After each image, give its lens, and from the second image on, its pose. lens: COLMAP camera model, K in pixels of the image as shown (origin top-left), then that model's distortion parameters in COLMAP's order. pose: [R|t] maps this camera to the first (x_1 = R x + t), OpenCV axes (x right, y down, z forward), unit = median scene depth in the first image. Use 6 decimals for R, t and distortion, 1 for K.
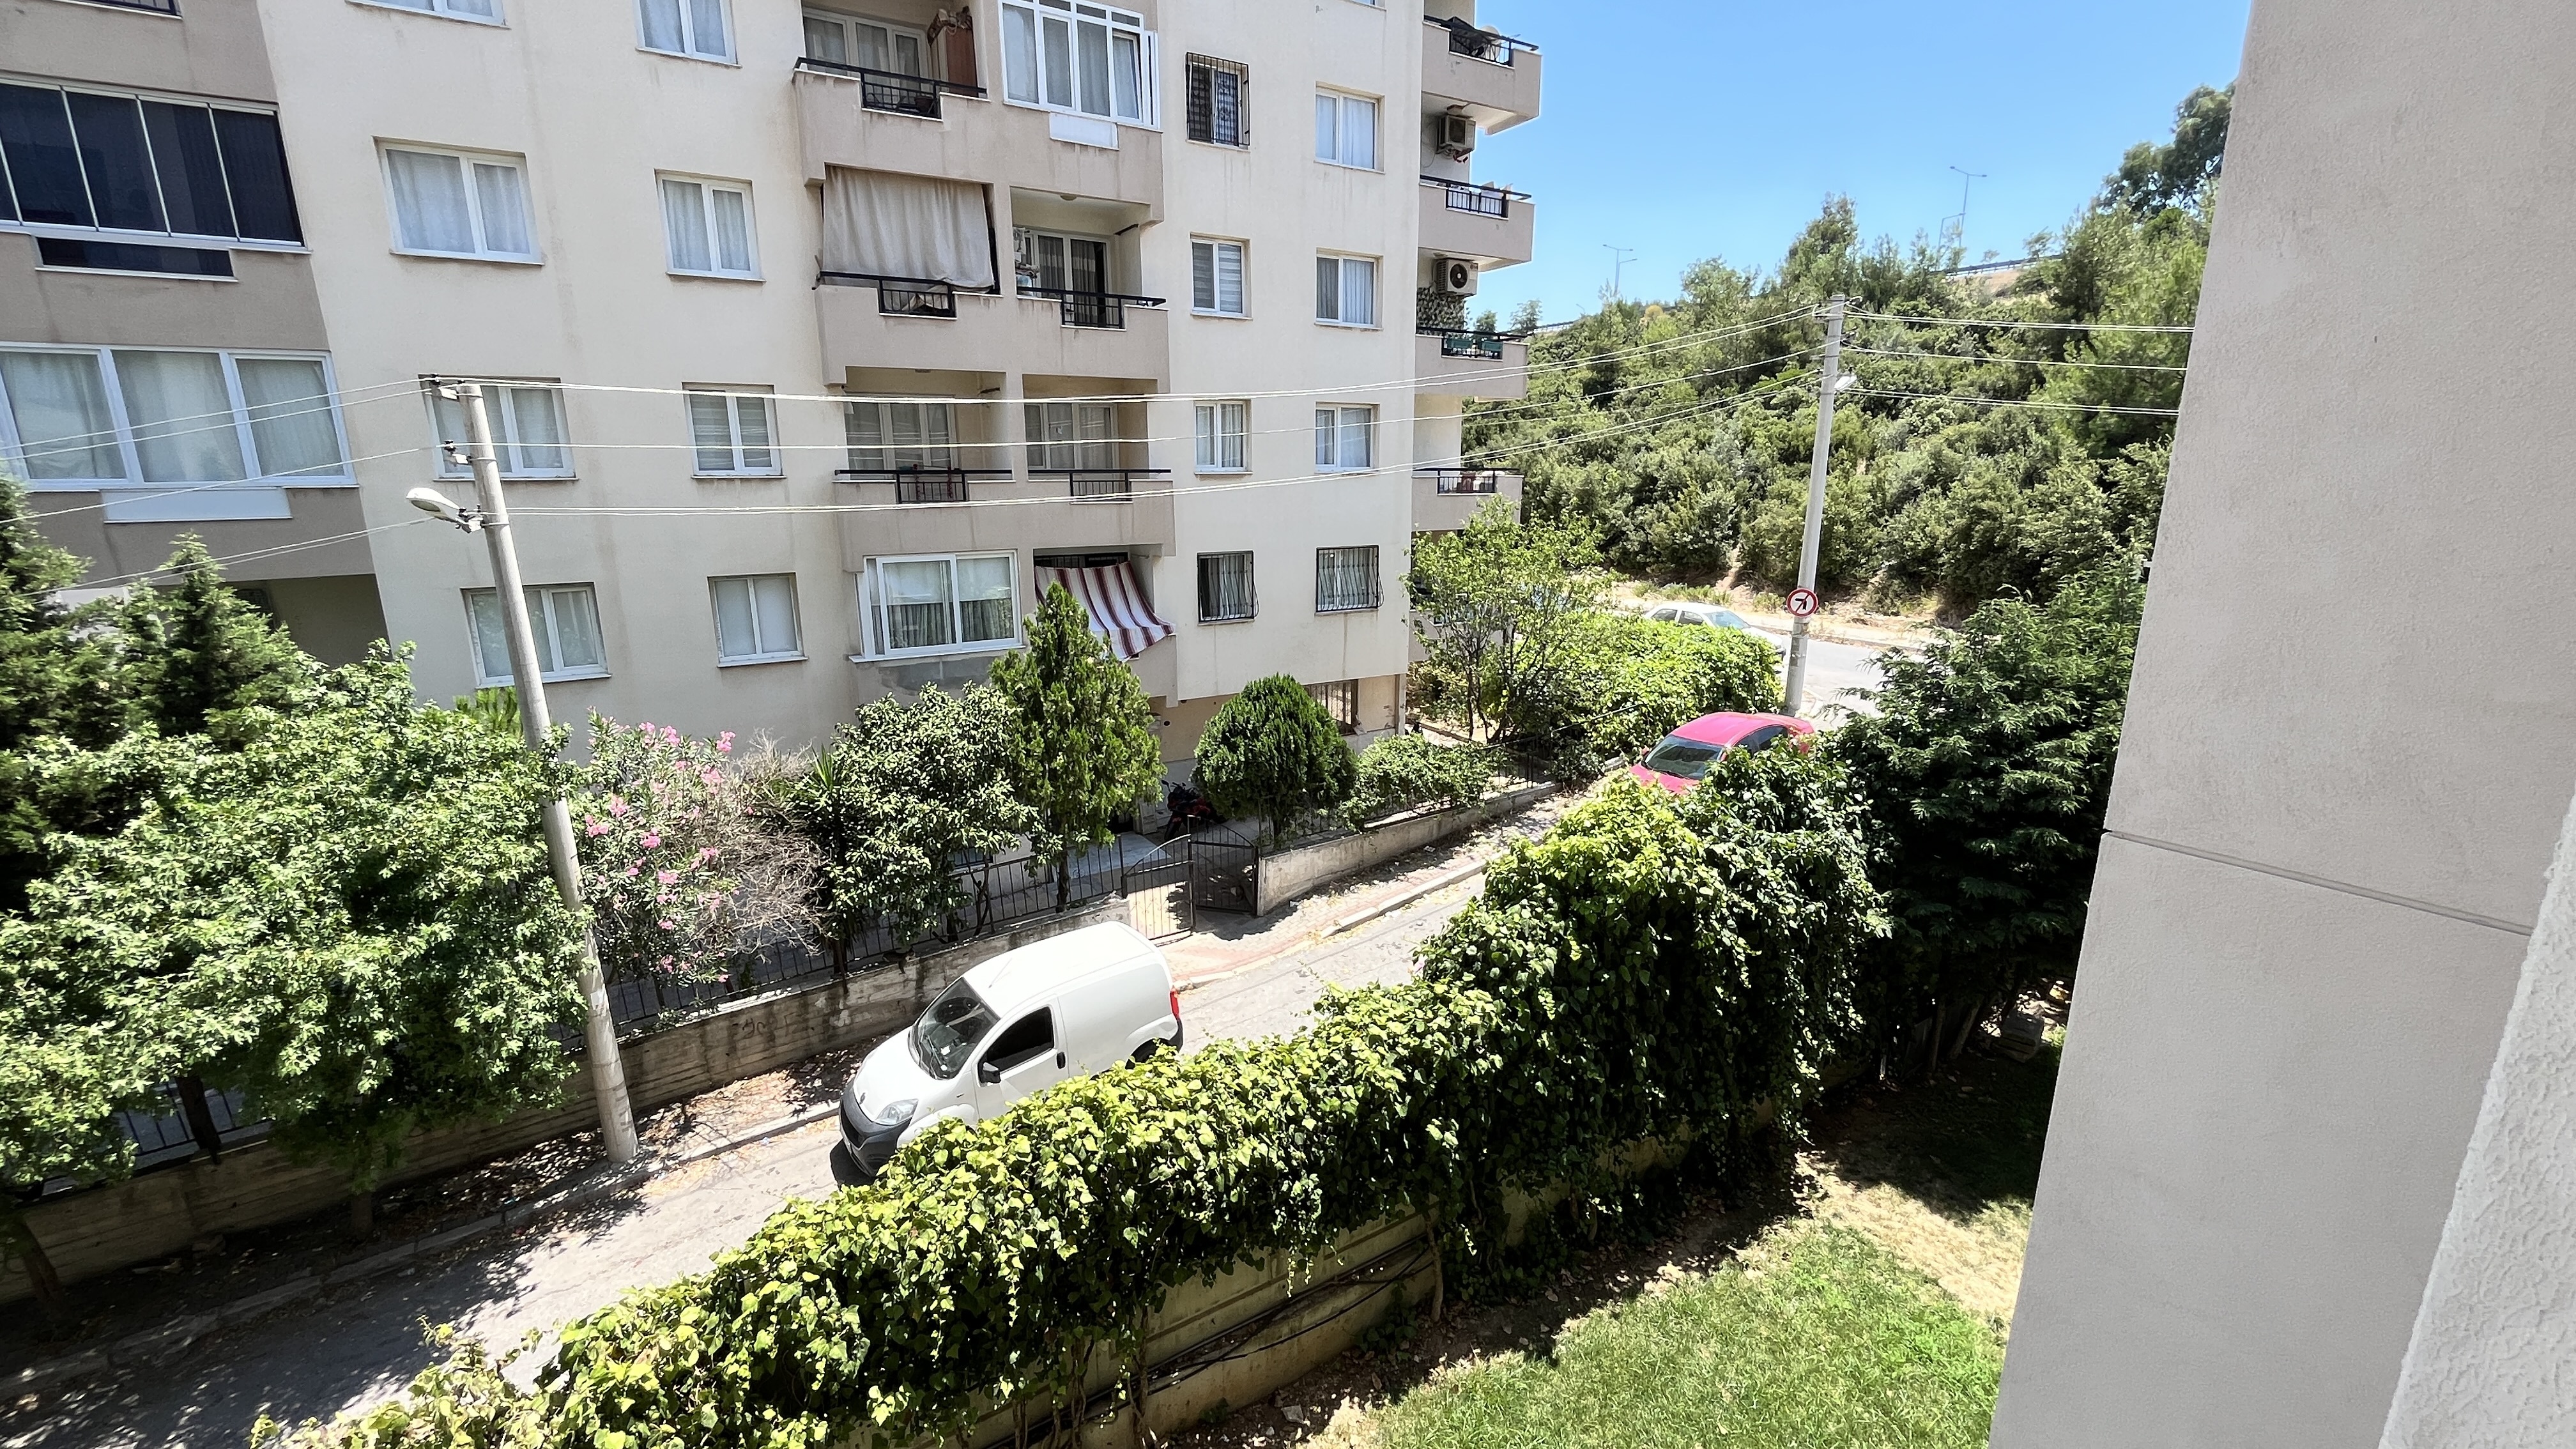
lens RADIAL K [[1049.5, 0, 1285.2], [0, 1049.5, 729.3], [0, 0, 1]] dist [-0.002914, 0.000245]
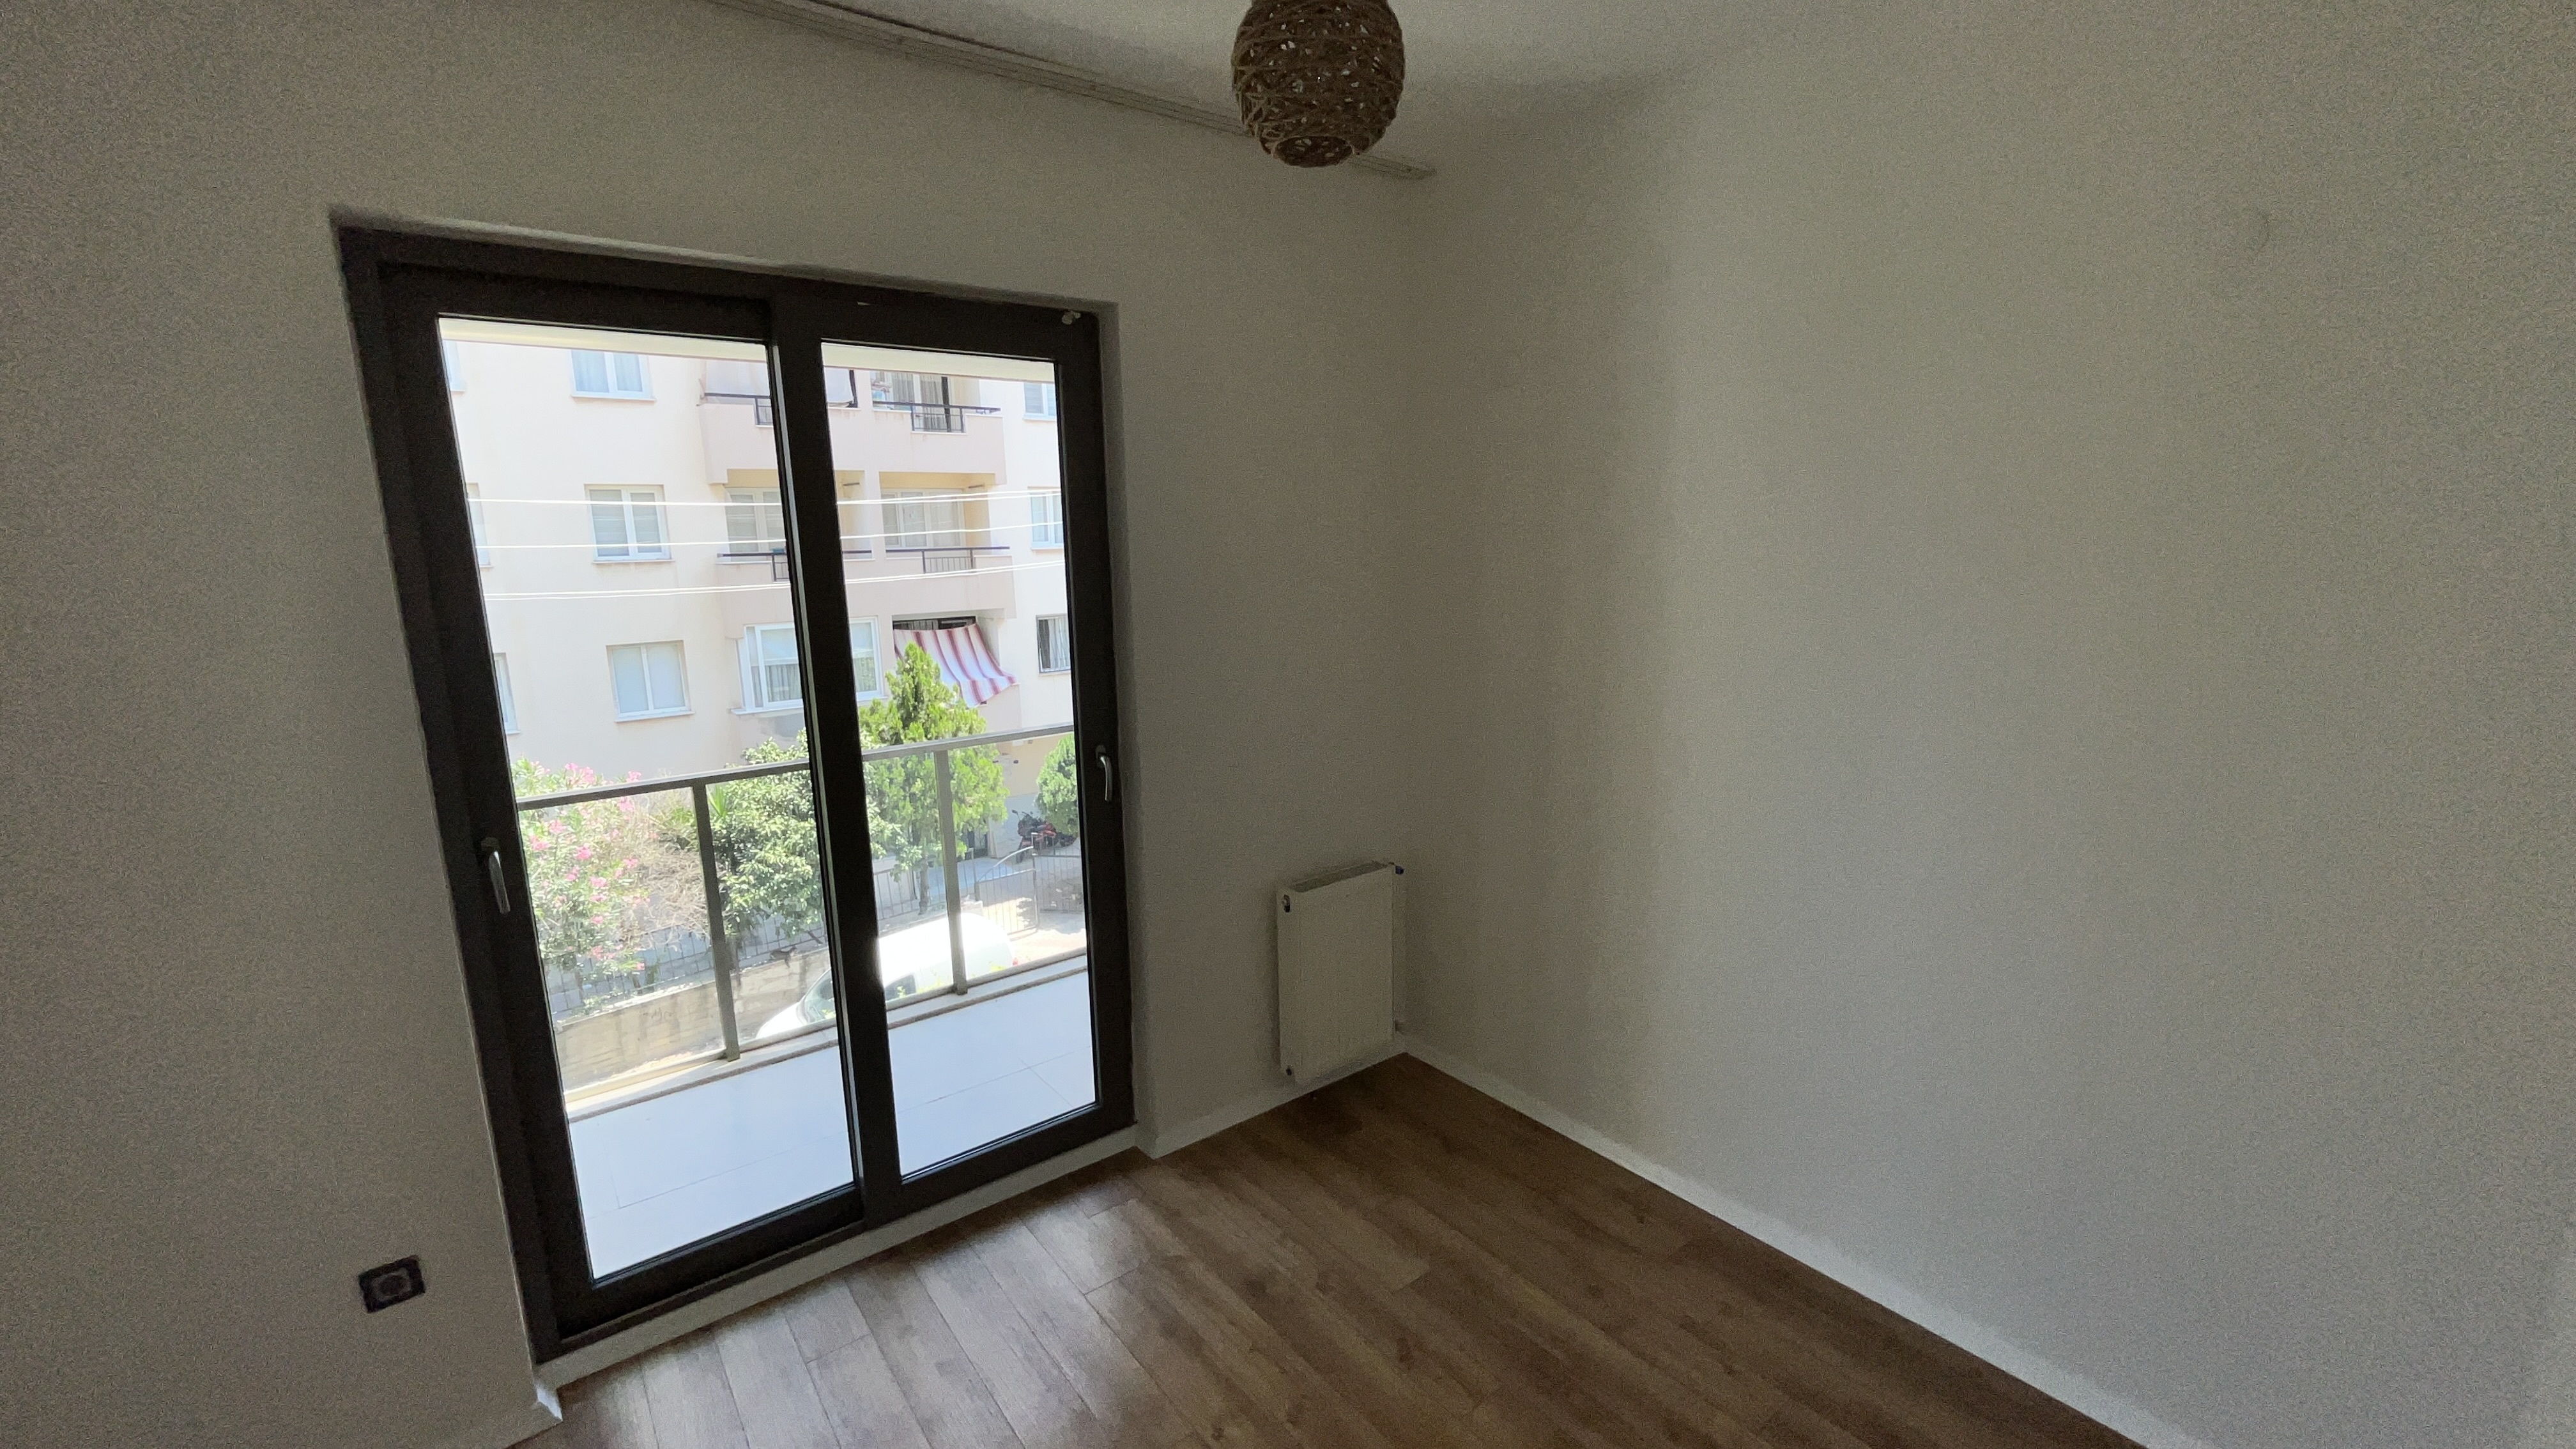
lens RADIAL K [[1049.5, 0, 1292.5], [0, 1049.5, 730.2], [0, 0, 1]] dist [-0.002914, 0.000245]
pose [[0.991467, -0.034830, 0.125620, 0.077559], [0.040669, 0.998194, -0.044220, 0.040570], [-0.123853, 0.048951, 0.991092, -0.316340]]
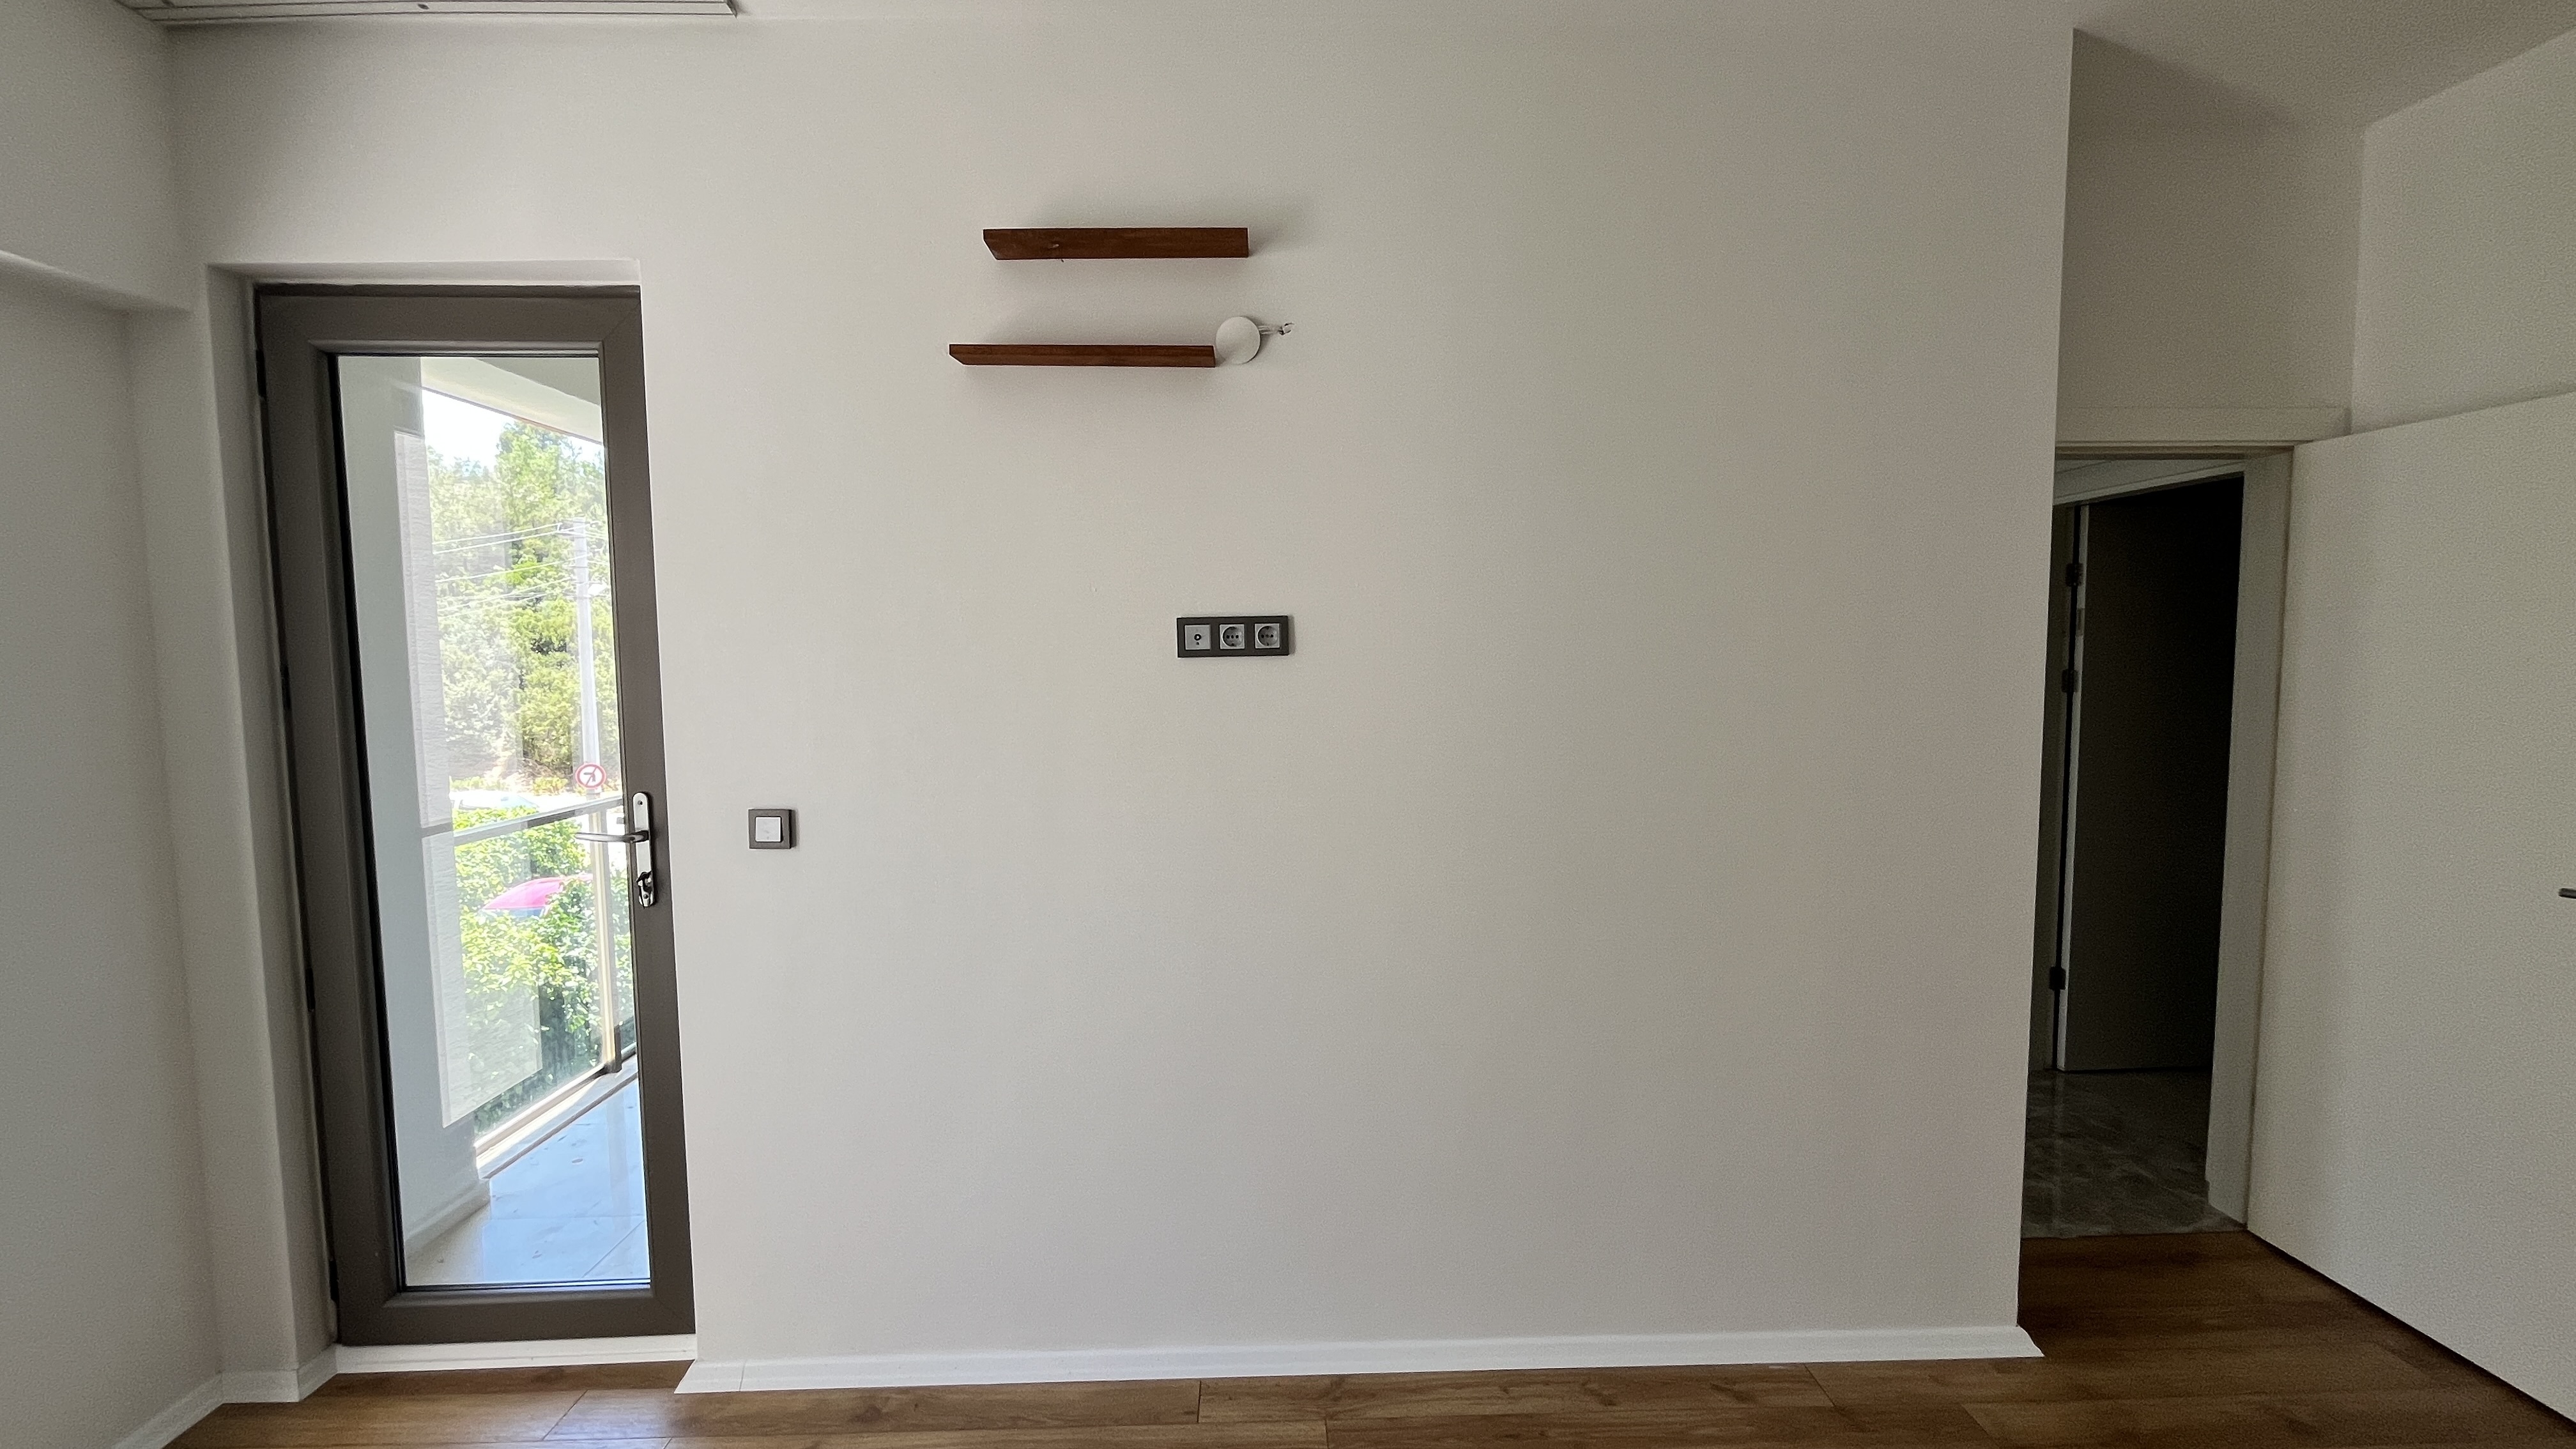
lens RADIAL K [[1049.5, 0, 1287.7], [0, 1049.5, 726.0], [0, 0, 1]] dist [-0.002914, 0.000245]
pose [[0.487597, -0.061835, 0.870876, -0.208650], [0.213303, 0.975698, -0.050149, 0.074678], [-0.846612, 0.210213, 0.488937, -0.340778]]
